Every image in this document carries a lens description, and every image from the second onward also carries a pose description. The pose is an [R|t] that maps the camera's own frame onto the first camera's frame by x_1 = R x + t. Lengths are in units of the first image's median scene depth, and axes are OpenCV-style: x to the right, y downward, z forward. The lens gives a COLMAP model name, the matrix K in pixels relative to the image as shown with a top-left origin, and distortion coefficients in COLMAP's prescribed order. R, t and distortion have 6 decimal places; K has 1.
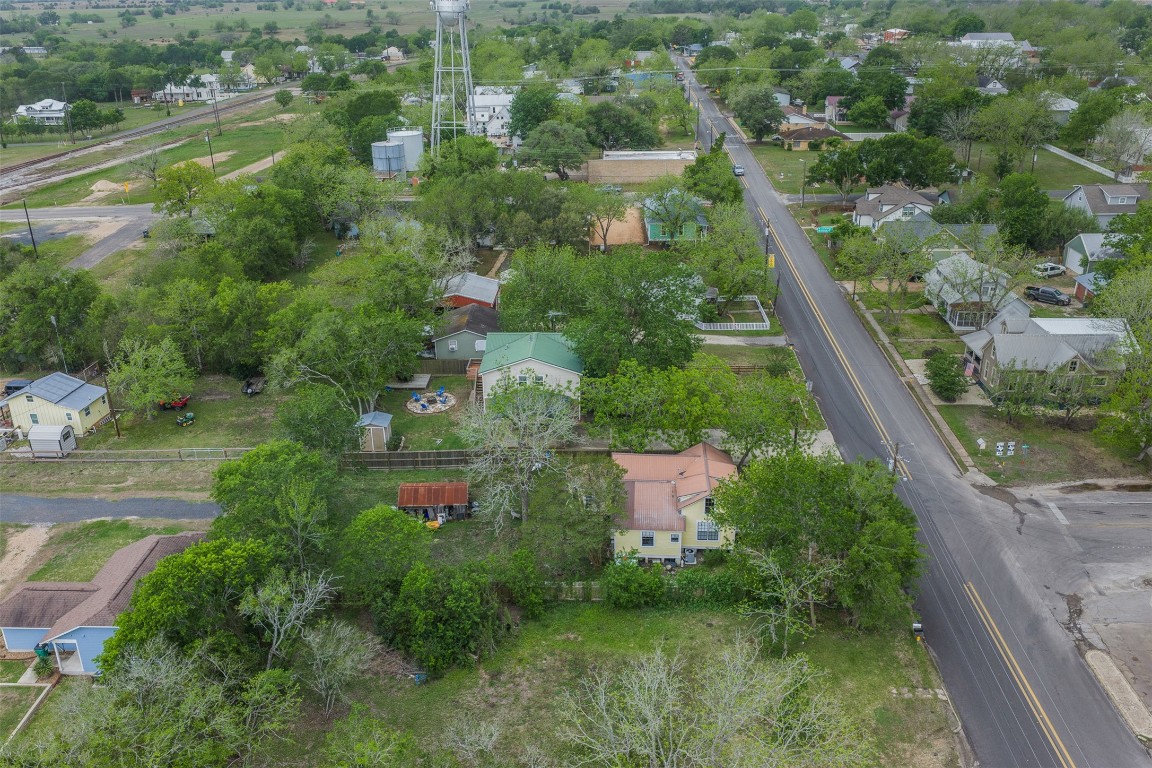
lens RADIAL K [[949.9, 0, 576.0], [0, 949.9, 384.0], [0, 0, 1]] dist [0.008268, -0.011592]
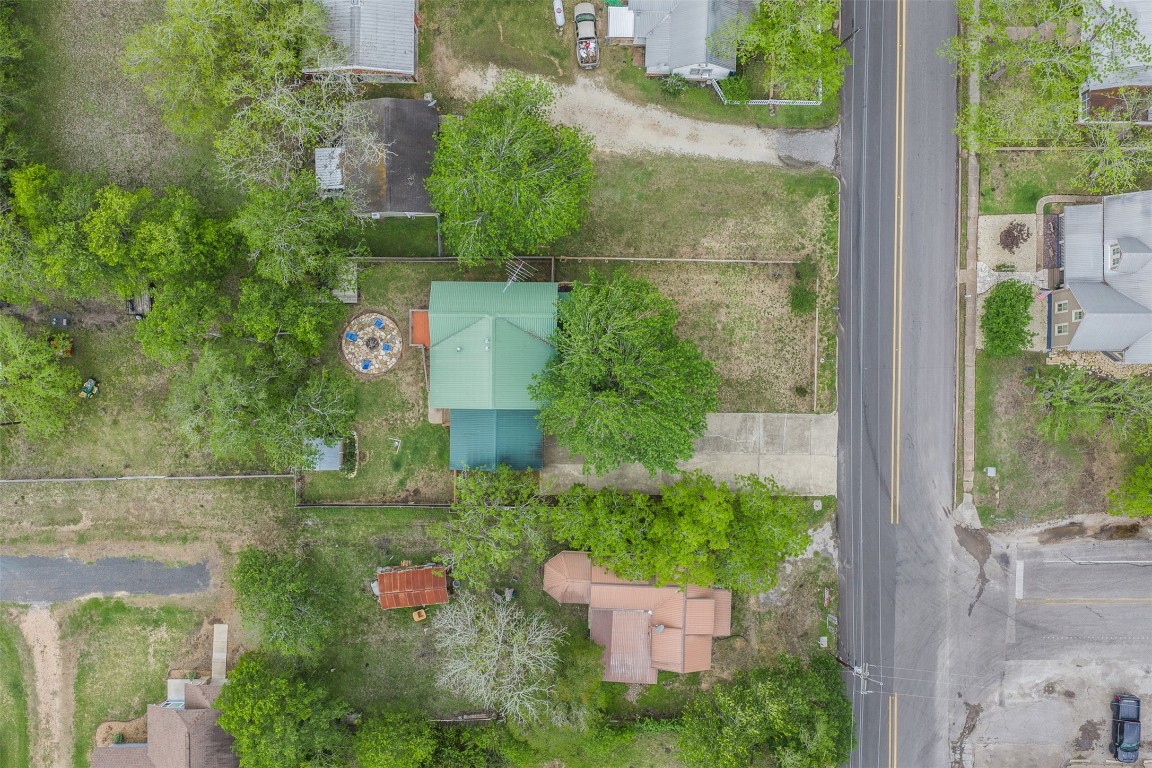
lens RADIAL K [[949.9, 0, 576.0], [0, 949.9, 384.0], [0, 0, 1]] dist [0.008268, -0.011592]
pose [[0.999523, -0.029722, 0.008394, 0.019748], [0.004173, 0.399276, 0.916821, -0.852266], [-0.030601, -0.916349, 0.399209, 0.751928]]
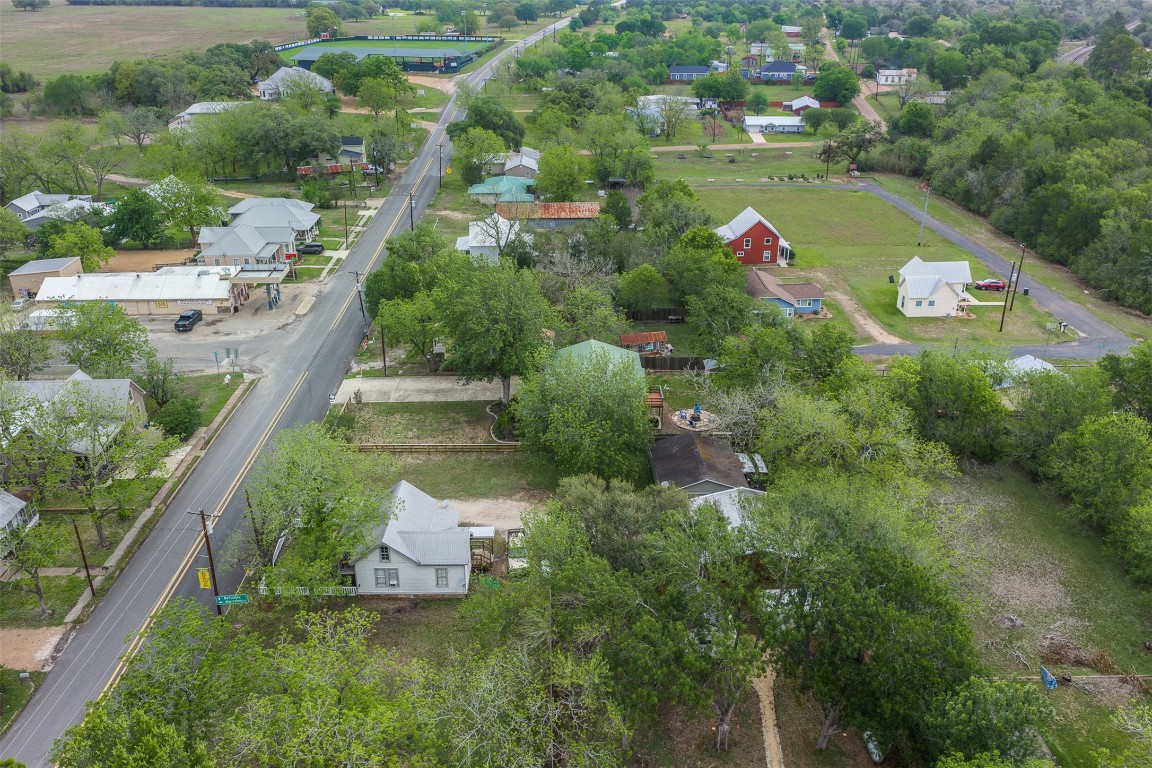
lens RADIAL K [[949.9, 0, 576.0], [0, 949.9, 384.0], [0, 0, 1]] dist [0.008268, -0.011592]
pose [[-0.997860, 0.040627, -0.051239, 0.033775], [-0.010929, 0.668933, 0.743242, -0.905460], [0.064471, 0.742211, -0.667058, 1.948579]]
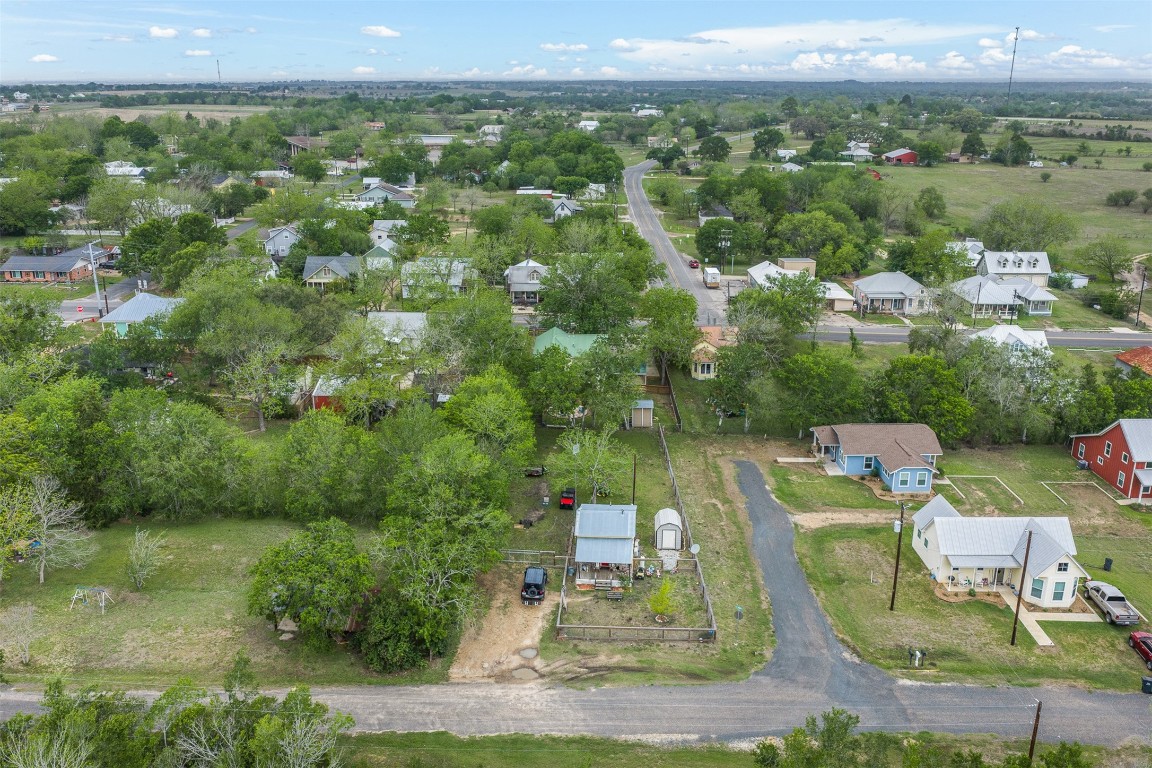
lens RADIAL K [[949.9, 0, 576.0], [0, 949.9, 384.0], [0, 0, 1]] dist [0.008268, -0.011592]
pose [[-0.022496, -0.296406, 0.954797, -1.571021], [0.401579, 0.871926, 0.280141, -0.423081], [-0.915548, 0.389729, 0.099415, 1.012055]]
